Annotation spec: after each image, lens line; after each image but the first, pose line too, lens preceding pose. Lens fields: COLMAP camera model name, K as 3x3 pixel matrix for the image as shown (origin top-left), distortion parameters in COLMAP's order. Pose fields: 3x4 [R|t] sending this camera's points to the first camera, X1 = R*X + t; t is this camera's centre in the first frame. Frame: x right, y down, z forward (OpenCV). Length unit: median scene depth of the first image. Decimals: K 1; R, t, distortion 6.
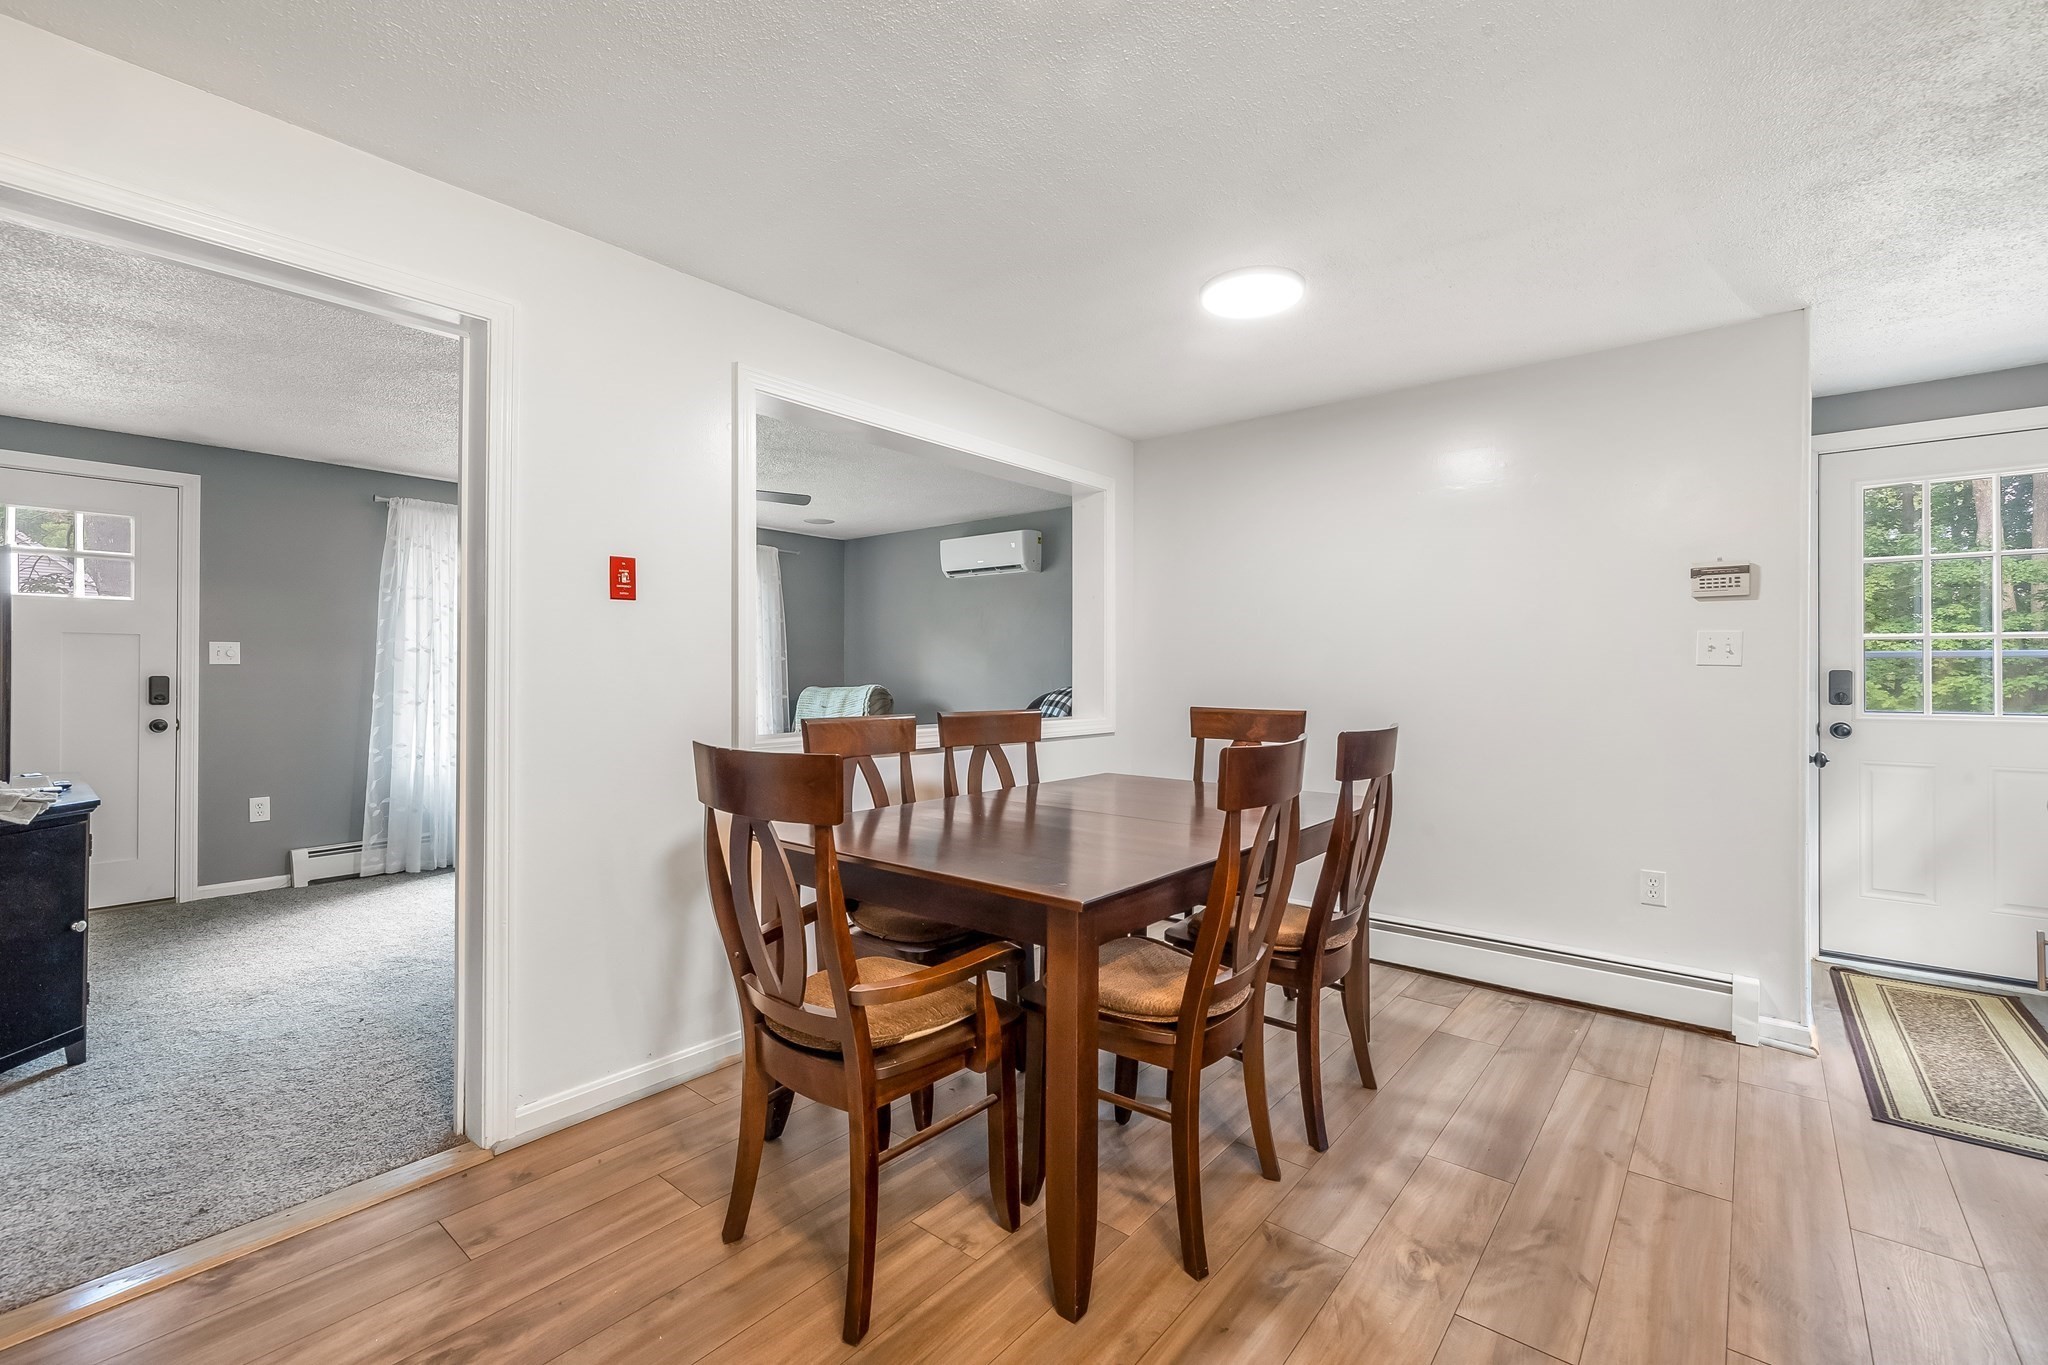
lens RADIAL K [[861.5, 0, 1026.9], [0, 861.5, 669.7], [0, 0, 1]] dist [-0.003206, 0.000529]
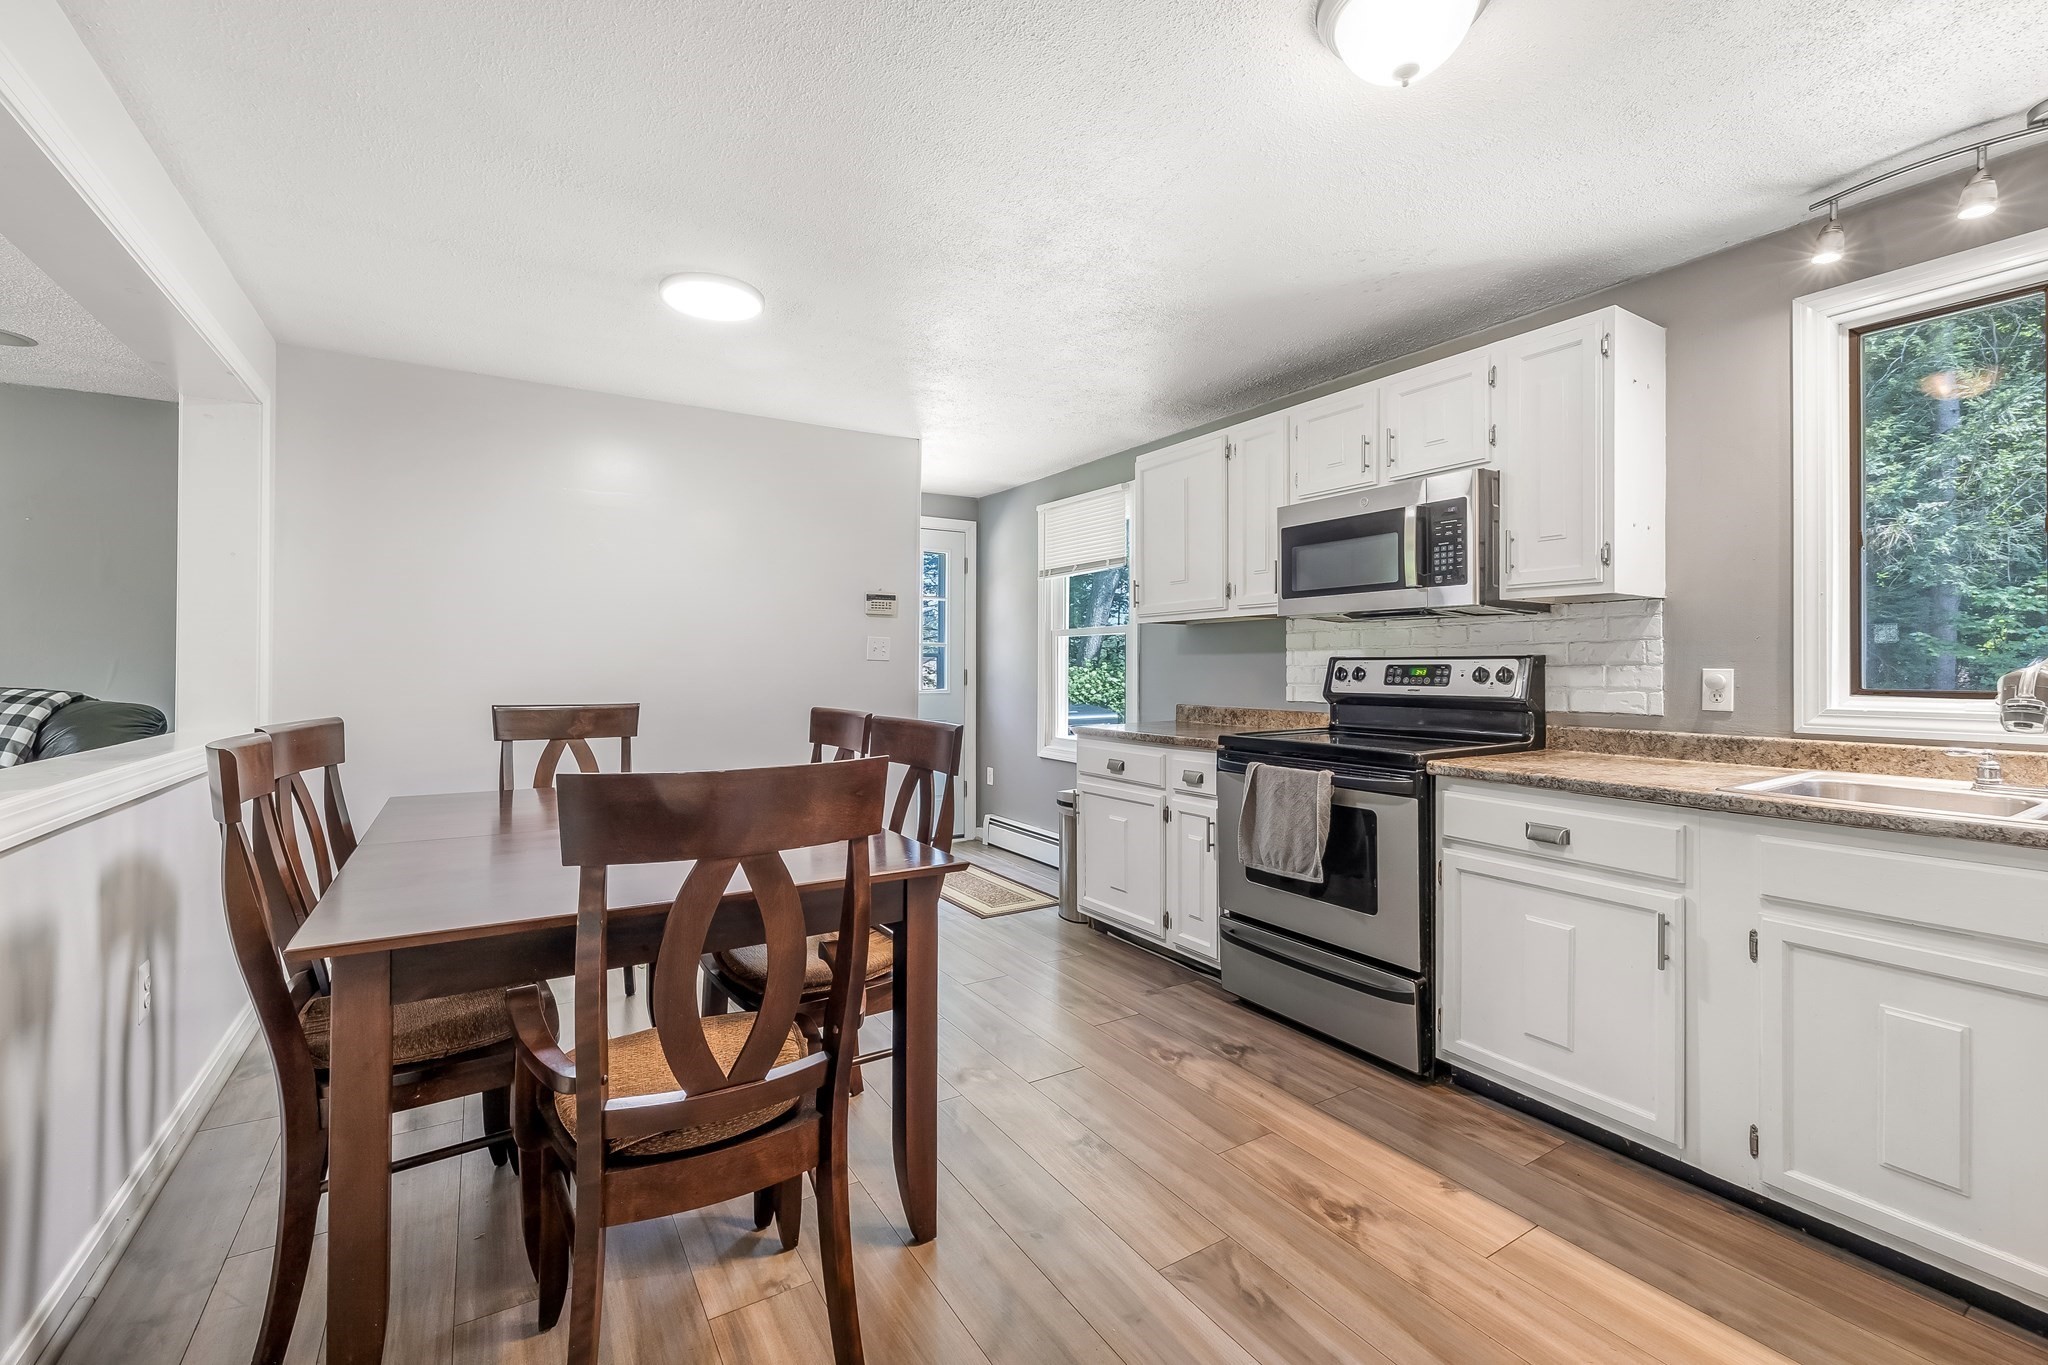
lens RADIAL K [[861.5, 0, 1024.4], [0, 861.5, 673.4], [0, 0, 1]] dist [-0.003206, 0.000529]
pose [[0.299782, -0.012054, 0.953932, -0.554533], [-0.004550, 0.999891, 0.014065, -0.003411], [-0.953997, -0.008557, 0.299694, 0.303706]]
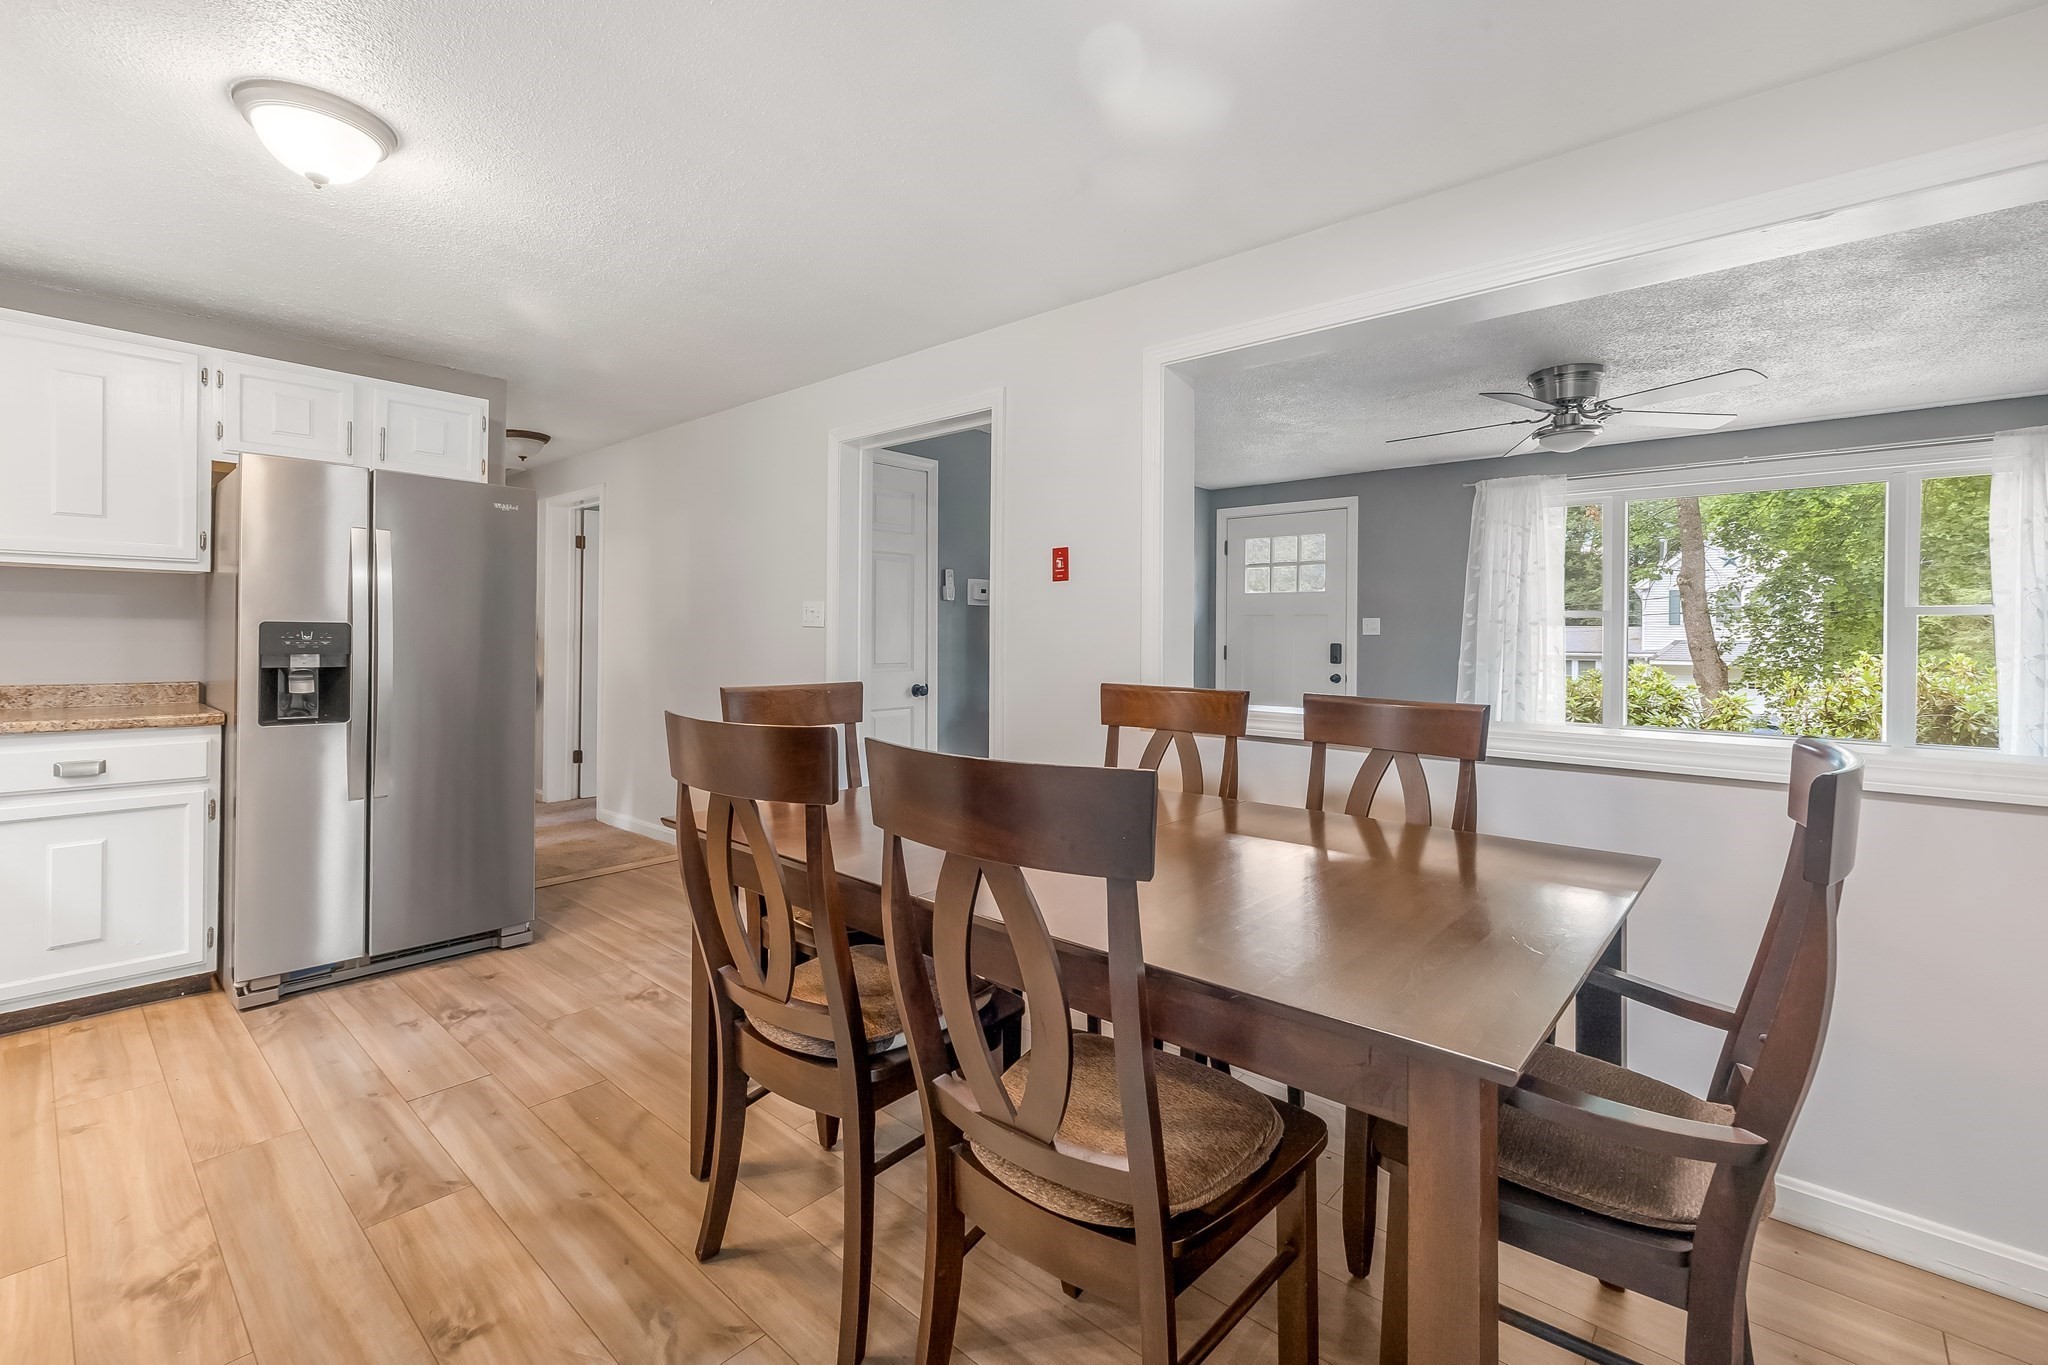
lens RADIAL K [[861.5, 0, 1017.7], [0, 861.5, 638.8], [0, 0, 1]] dist [-0.003206, 0.000529]
pose [[-0.014654, 0.000182, -0.999893, 0.695464], [-0.005856, 0.999983, 0.000268, 0.004200], [0.999875, 0.005860, -0.014652, 0.815218]]
